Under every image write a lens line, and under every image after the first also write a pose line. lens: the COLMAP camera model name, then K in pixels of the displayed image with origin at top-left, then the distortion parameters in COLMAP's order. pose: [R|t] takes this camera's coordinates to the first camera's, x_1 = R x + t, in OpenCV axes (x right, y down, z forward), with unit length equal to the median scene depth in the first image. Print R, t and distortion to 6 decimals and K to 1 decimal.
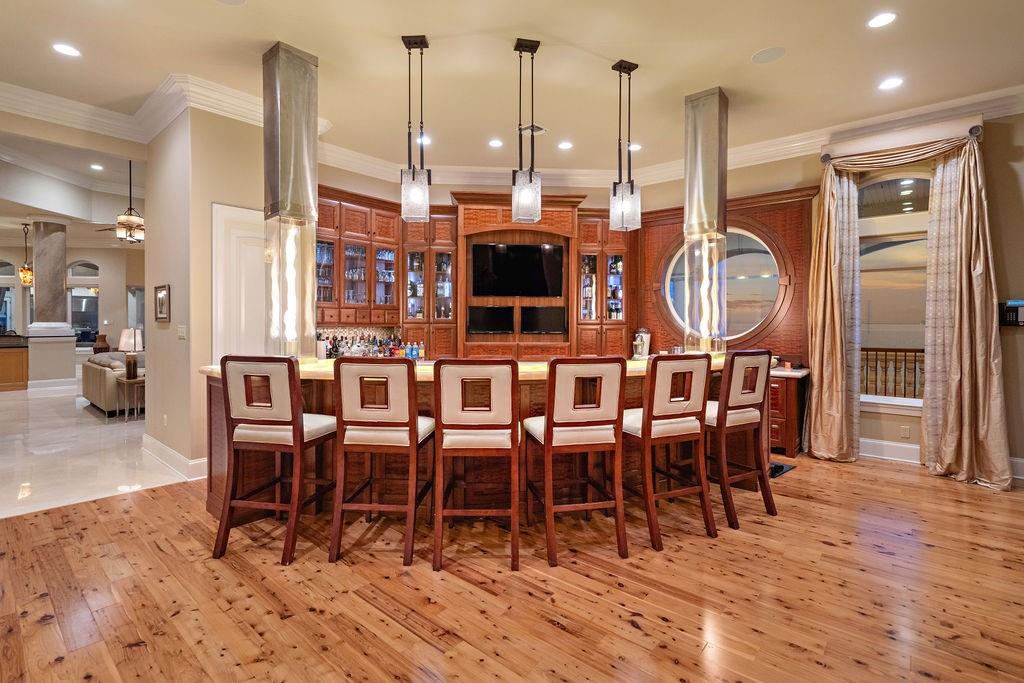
lens RADIAL K [[476.3, 0, 519.6], [0, 476.3, 333.2], [0, 0, 1]] dist [0.001669, -0.000315]
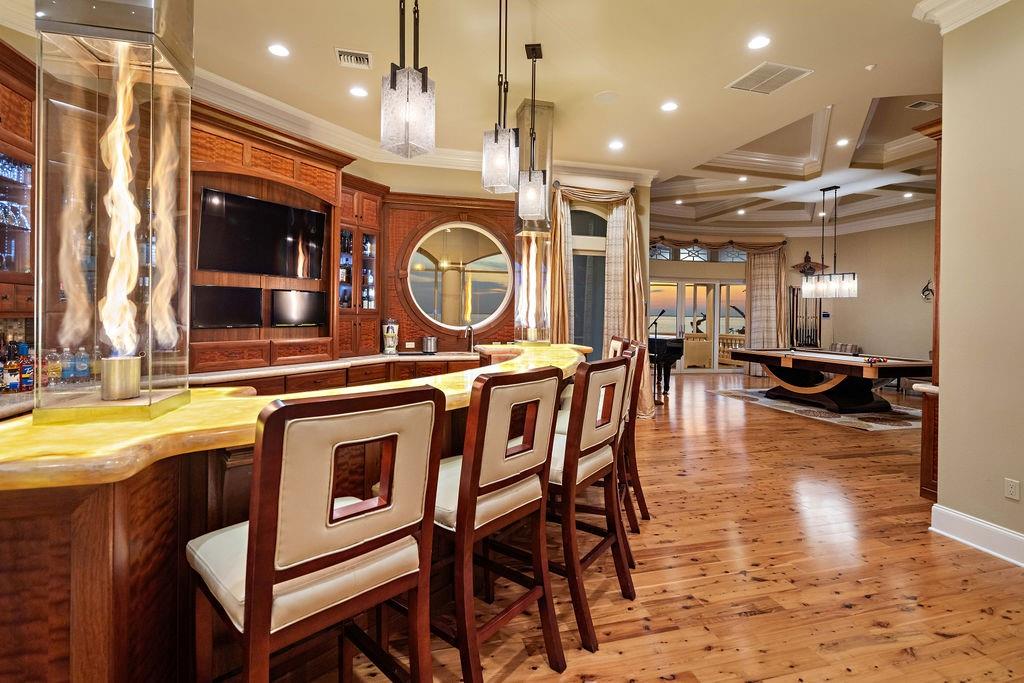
lens RADIAL K [[476.3, 0, 518.6], [0, 476.3, 315.8], [0, 0, 1]] dist [0.001669, -0.000315]
pose [[0.575079, -0.001032, 0.818097, -0.517434], [0.010505, 0.999926, -0.006122, -0.010543], [-0.818030, 0.012115, 0.575048, 0.406431]]
